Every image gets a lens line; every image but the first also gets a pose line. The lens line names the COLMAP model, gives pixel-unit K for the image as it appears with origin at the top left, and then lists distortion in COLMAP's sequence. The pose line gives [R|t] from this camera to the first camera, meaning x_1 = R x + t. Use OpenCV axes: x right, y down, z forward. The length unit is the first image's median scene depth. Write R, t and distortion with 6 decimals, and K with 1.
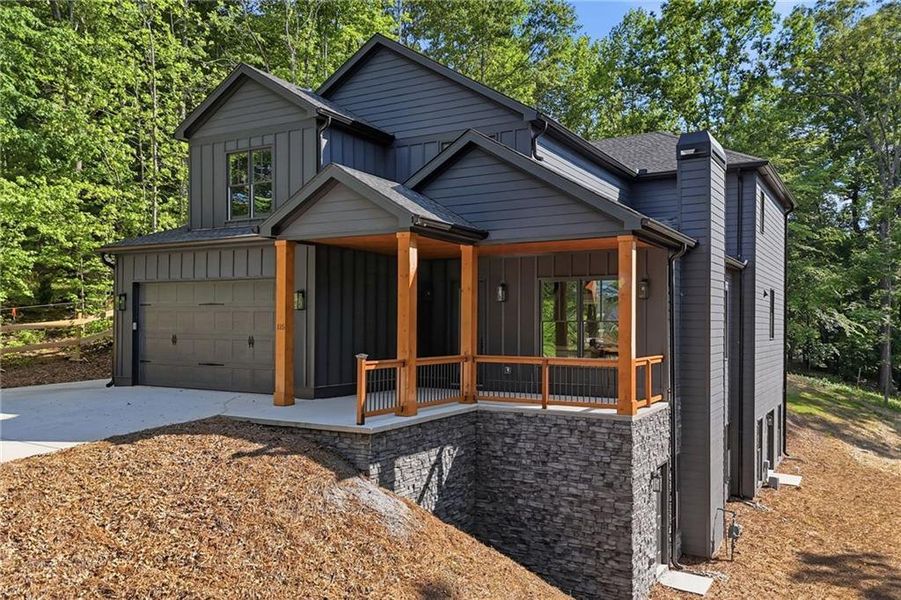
lens RADIAL K [[735.6, 0, 450.0], [0, 735.6, 327.3], [0, 0, 1]] dist [0.067107, -0.005361]
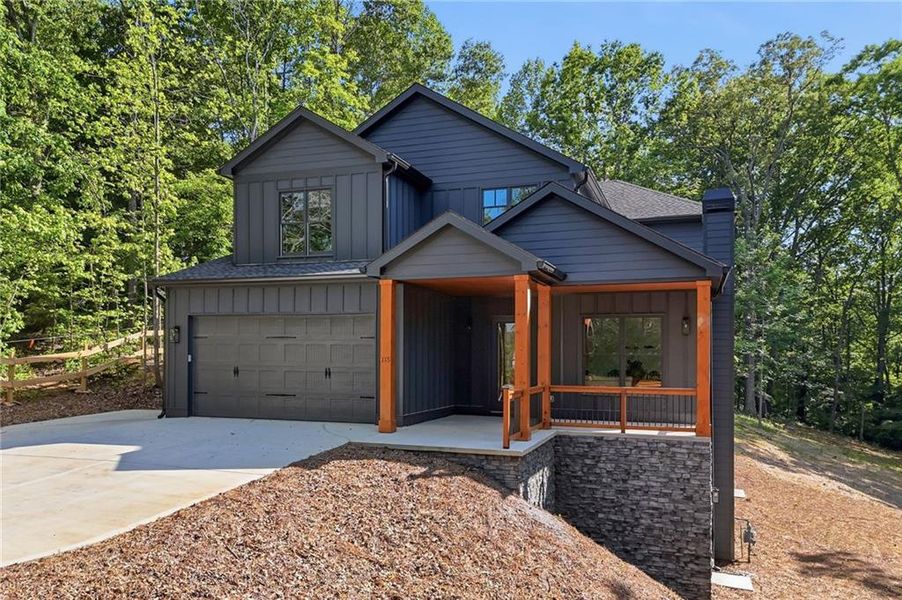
lens RADIAL K [[720.1, 0, 450.9], [0, 720.1, 360.8], [0, 0, 1]] dist [0.056103, -0.001209]
pose [[0.988527, 0.000463, 0.151041, -0.296531], [-0.001130, 0.999990, 0.004332, -0.004151], [-0.151037, -0.004453, 0.988518, -0.052331]]
